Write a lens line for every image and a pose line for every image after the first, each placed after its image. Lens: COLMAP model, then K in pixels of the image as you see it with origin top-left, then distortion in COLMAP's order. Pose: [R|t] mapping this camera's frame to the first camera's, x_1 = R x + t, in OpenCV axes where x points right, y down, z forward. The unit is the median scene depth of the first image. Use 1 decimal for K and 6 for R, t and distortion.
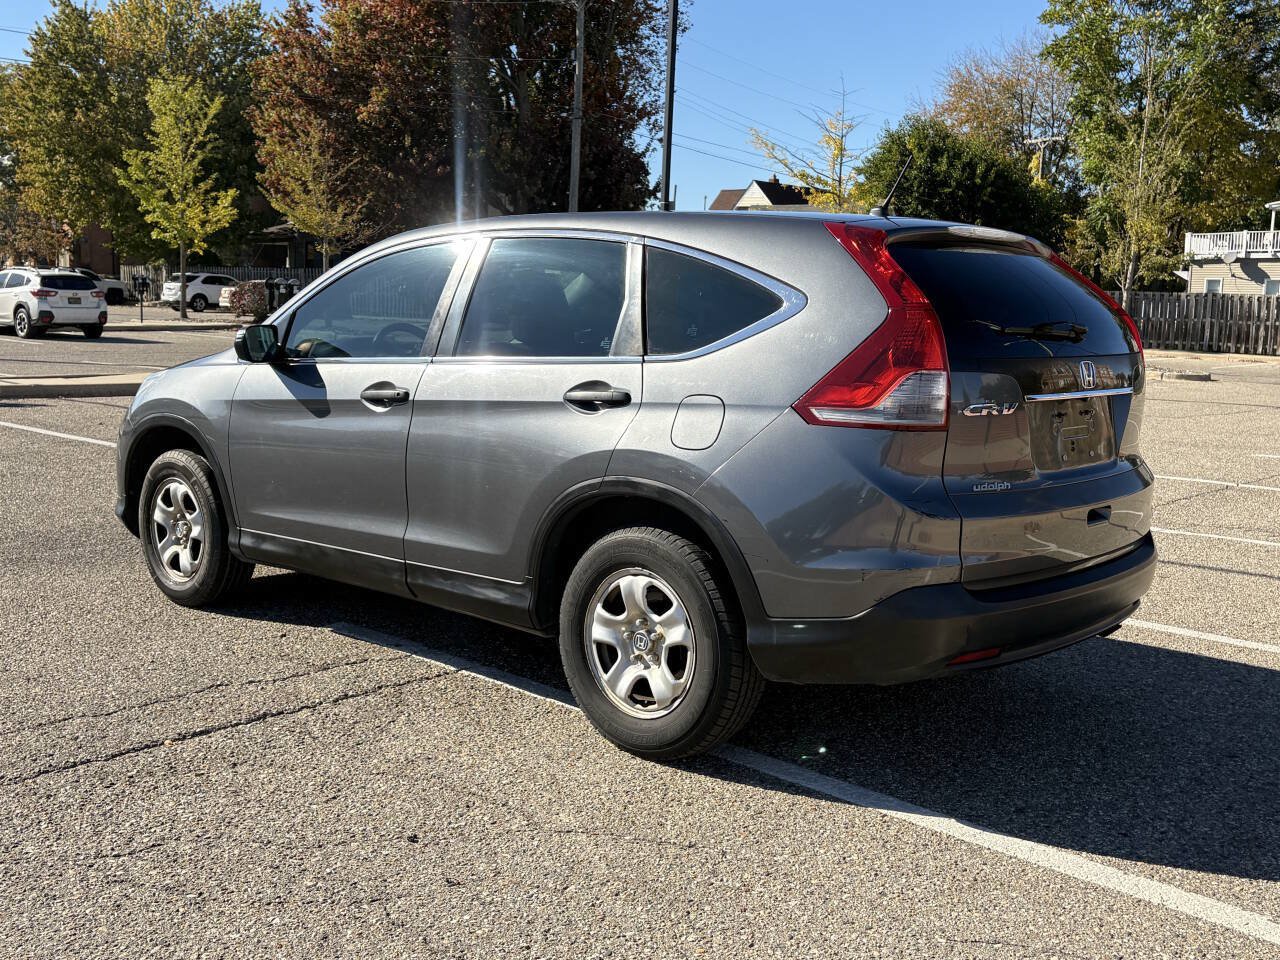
lens RADIAL K [[1320.4, 0, 634.9], [0, 1320.4, 479.6], [0, 0, 1]] dist [0.028907, 0.000000]
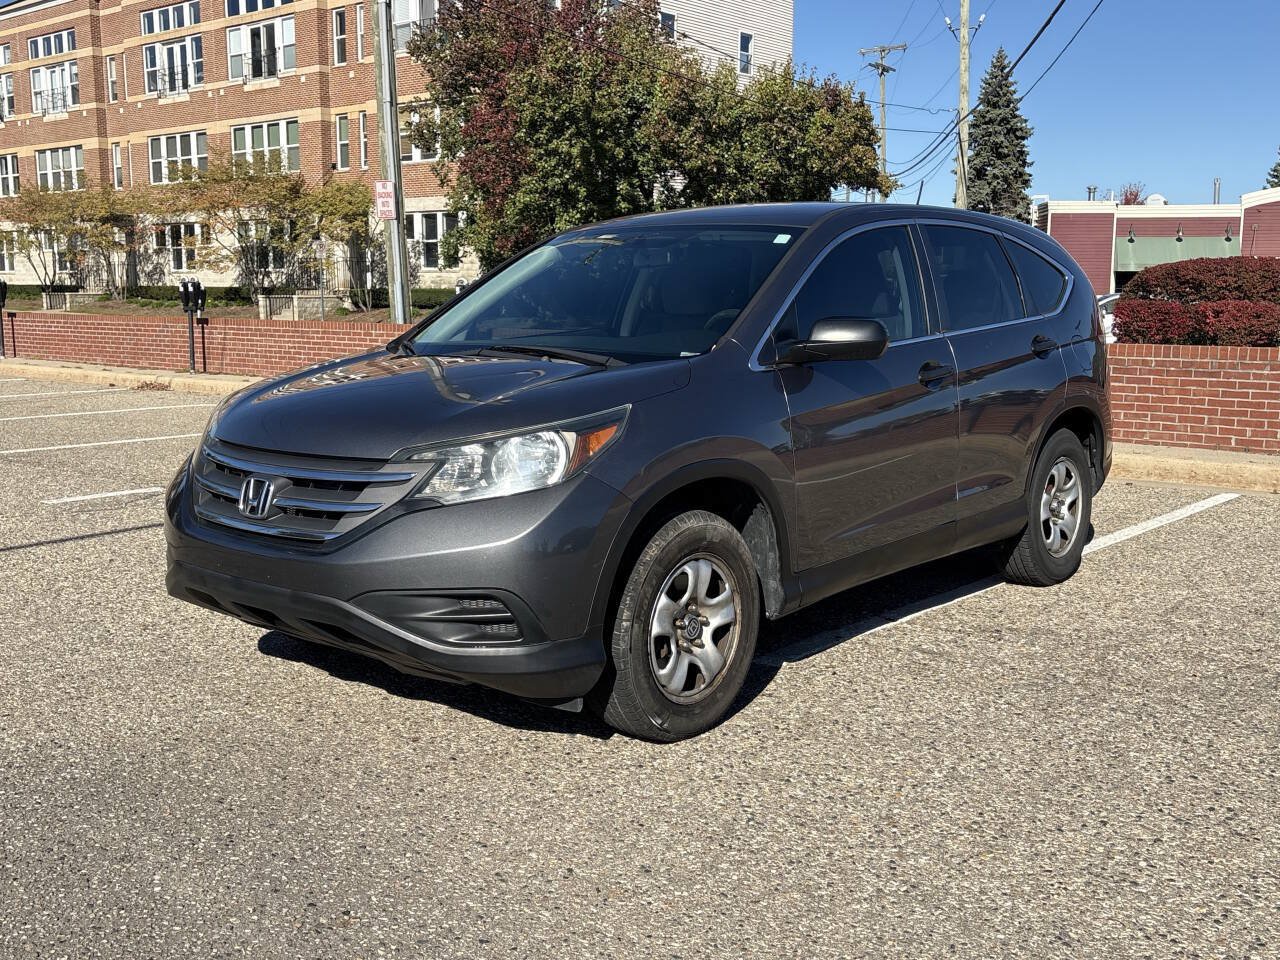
lens RADIAL K [[1320.4, 0, 641.7], [0, 1320.4, 486.3], [0, 0, 1]] dist [0.028907, 0.000000]
pose [[-0.036992, -0.174209, 0.984014, -1.006299], [0.130513, 0.975411, 0.177592, -0.158394], [-0.990756, 0.134996, -0.013346, 1.031312]]
